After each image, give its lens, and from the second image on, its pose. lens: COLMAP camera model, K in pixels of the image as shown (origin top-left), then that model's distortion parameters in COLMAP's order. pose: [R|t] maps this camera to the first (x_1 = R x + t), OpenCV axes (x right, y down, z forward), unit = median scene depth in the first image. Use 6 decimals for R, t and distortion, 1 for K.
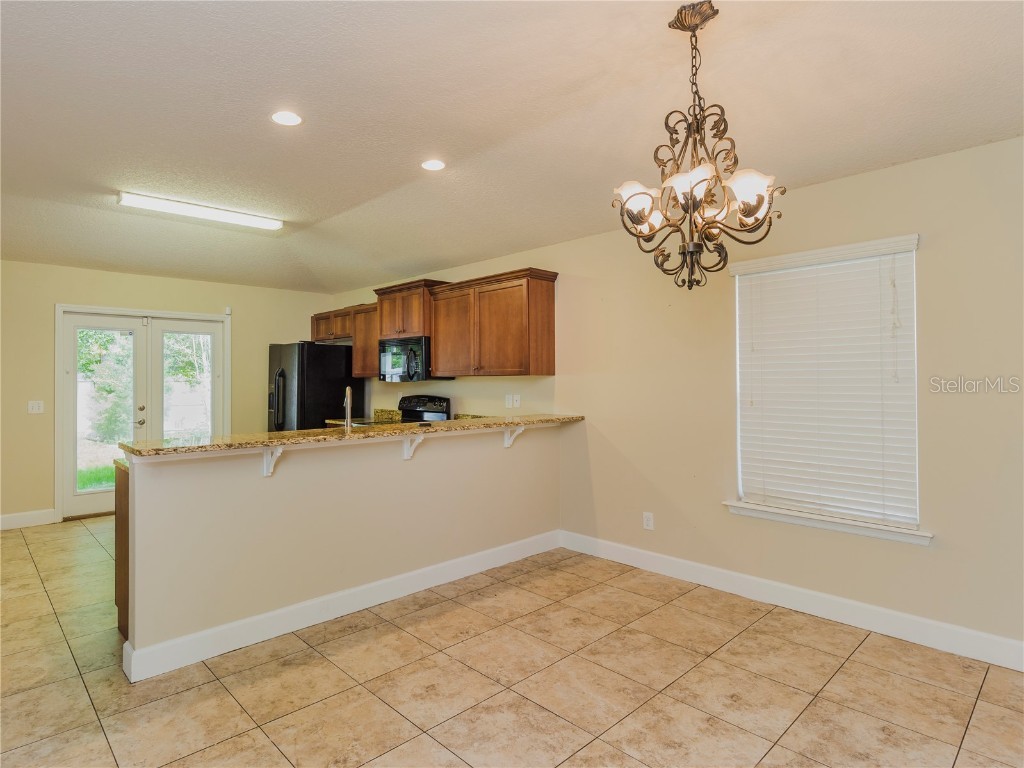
lens RADIAL K [[564.5, 0, 510.7], [0, 564.5, 374.7], [0, 0, 1]] dist [-0.015207, -0.002186]
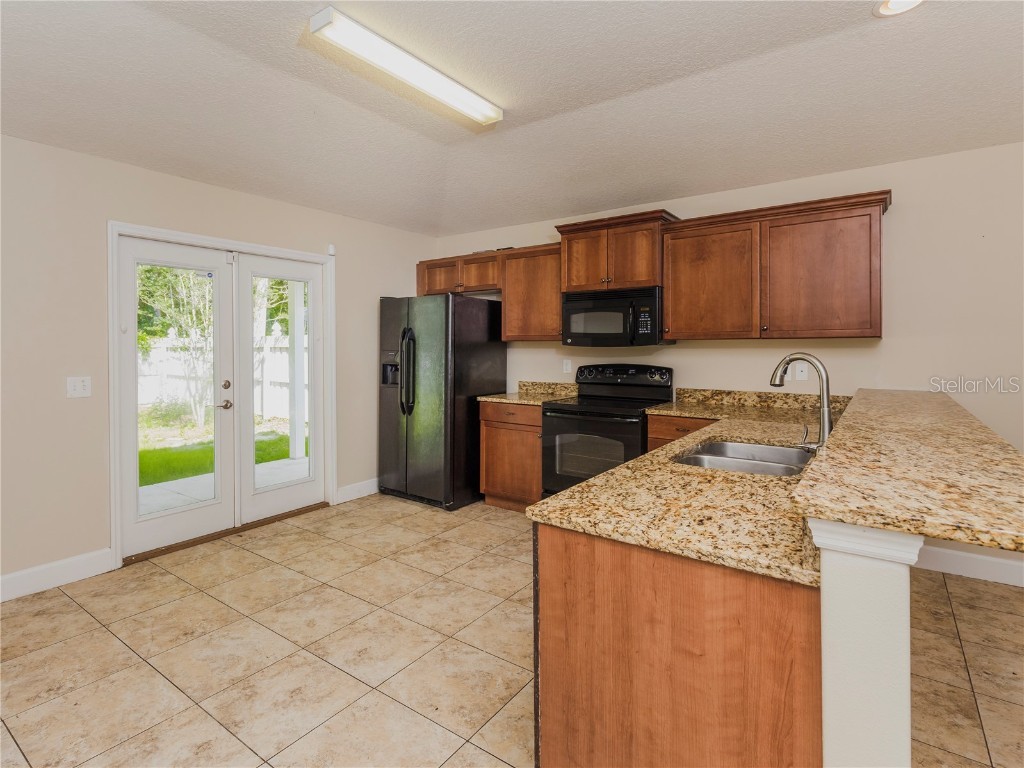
lens RADIAL K [[525.6, 0, 505.4], [0, 525.6, 353.4], [0, 0, 1]] dist [-0.000550, 0.001262]
pose [[0.985136, 0.000349, 0.171779, -0.449695], [-0.003988, 0.999775, 0.020839, 0.007092], [-0.171733, -0.021214, 0.984915, 0.321534]]
